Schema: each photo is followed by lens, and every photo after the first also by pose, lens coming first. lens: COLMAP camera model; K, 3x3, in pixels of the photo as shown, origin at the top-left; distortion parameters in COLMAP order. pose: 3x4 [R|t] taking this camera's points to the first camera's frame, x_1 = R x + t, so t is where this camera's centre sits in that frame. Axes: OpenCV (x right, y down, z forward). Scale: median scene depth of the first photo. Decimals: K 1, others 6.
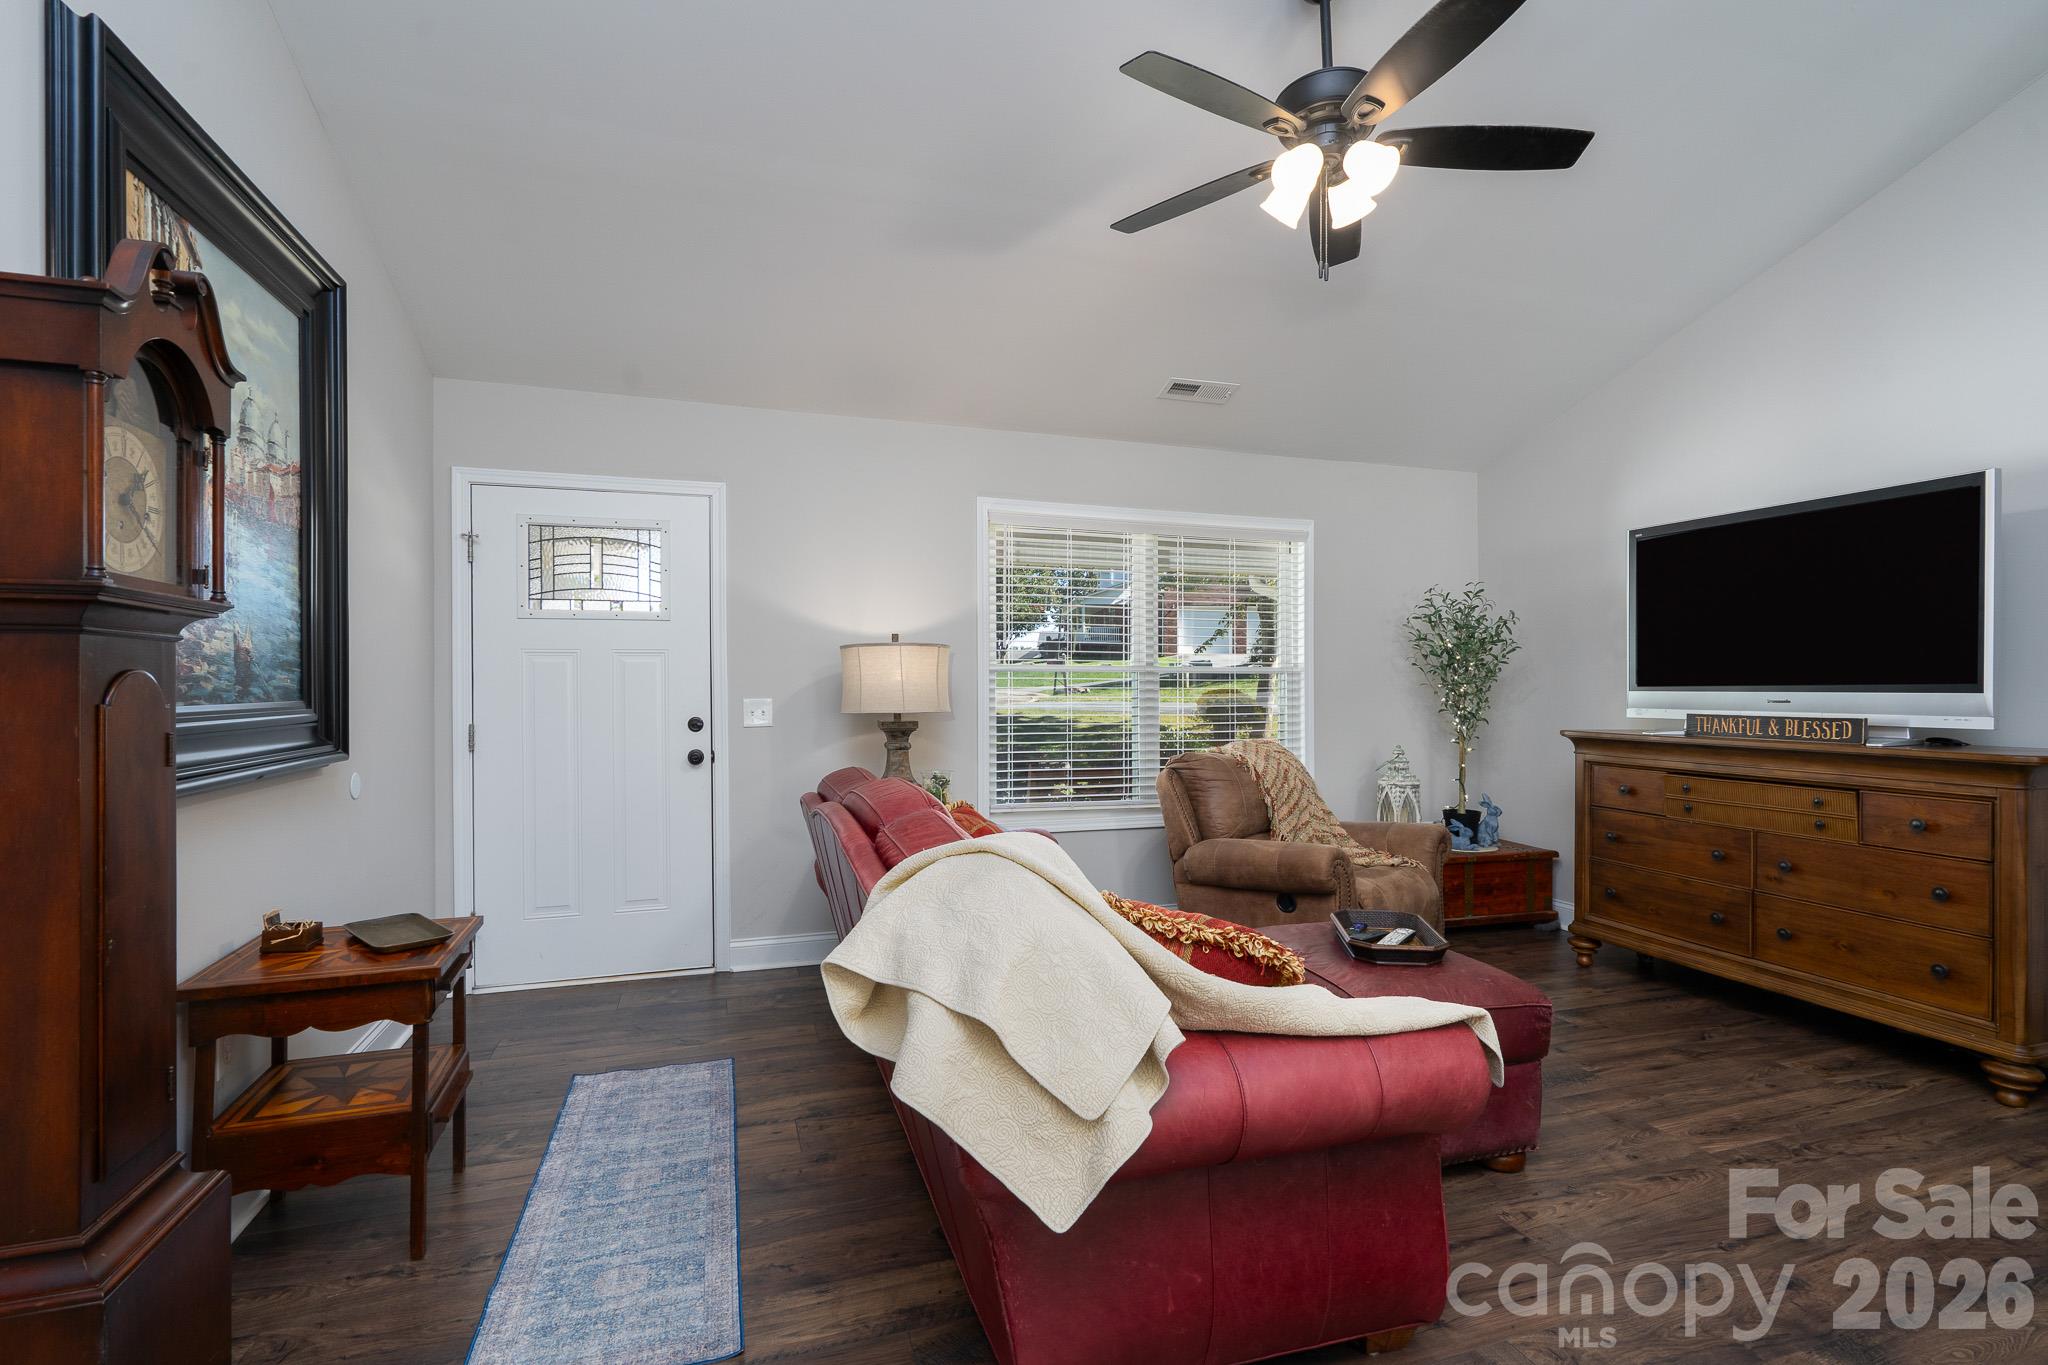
lens RADIAL K [[949.6, 0, 1016.8], [0, 949.6, 681.2], [0, 0, 1]] dist [-0.004278, 0.001404]
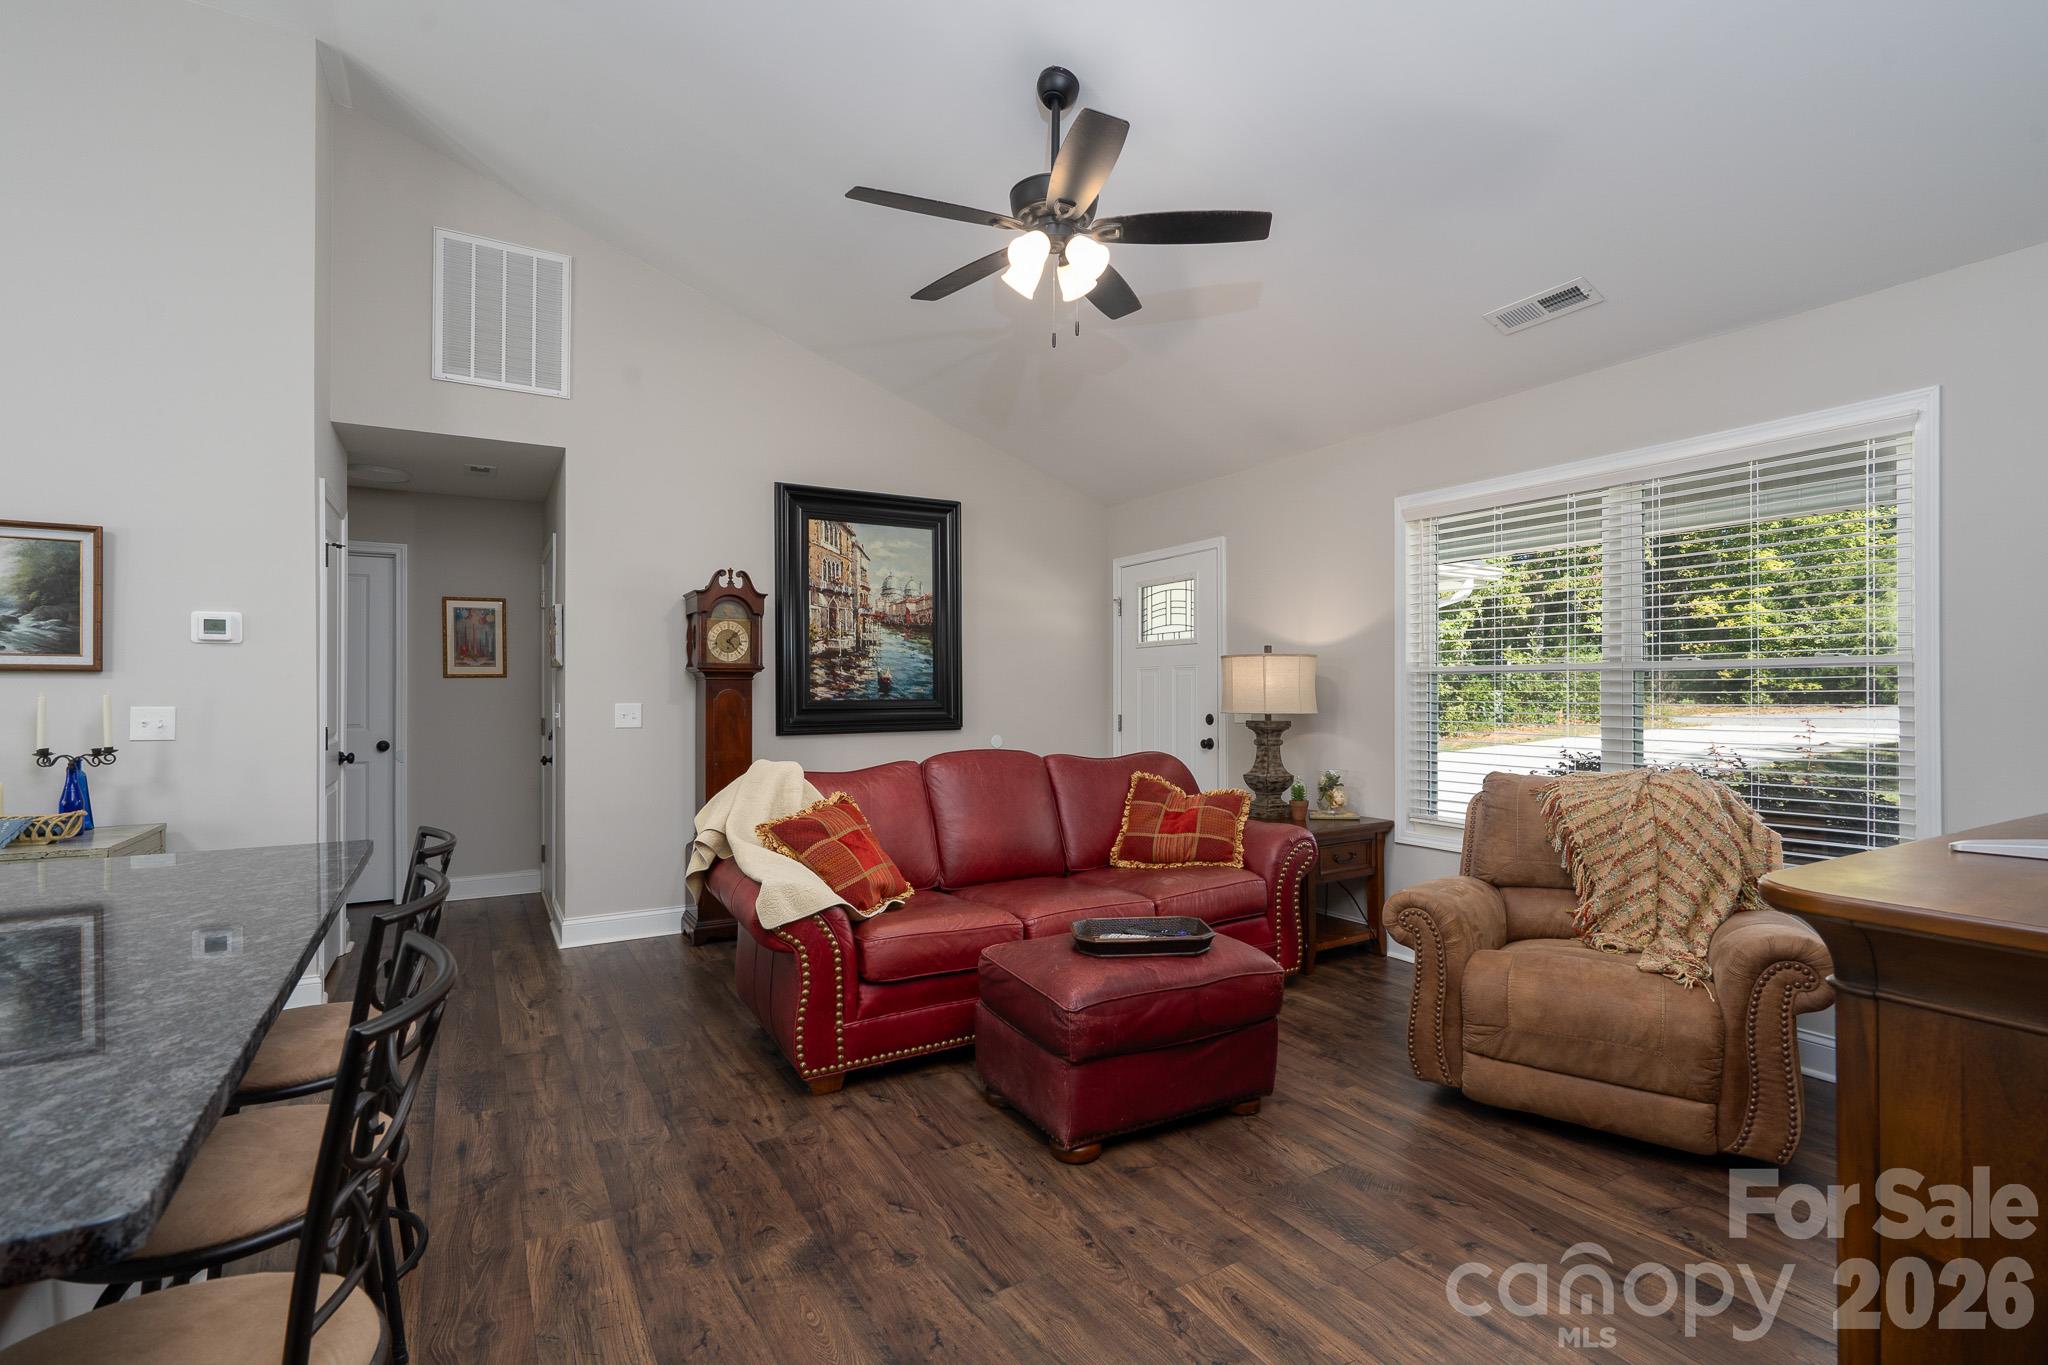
lens RADIAL K [[949.6, 0, 1007.4], [0, 949.6, 688.5], [0, 0, 1]] dist [-0.004278, 0.001404]
pose [[0.198224, -0.002853, -0.980153, 0.947429], [0.006652, 0.999977, -0.001565, 0.002197], [0.980134, -0.006210, 0.198238, 0.458231]]
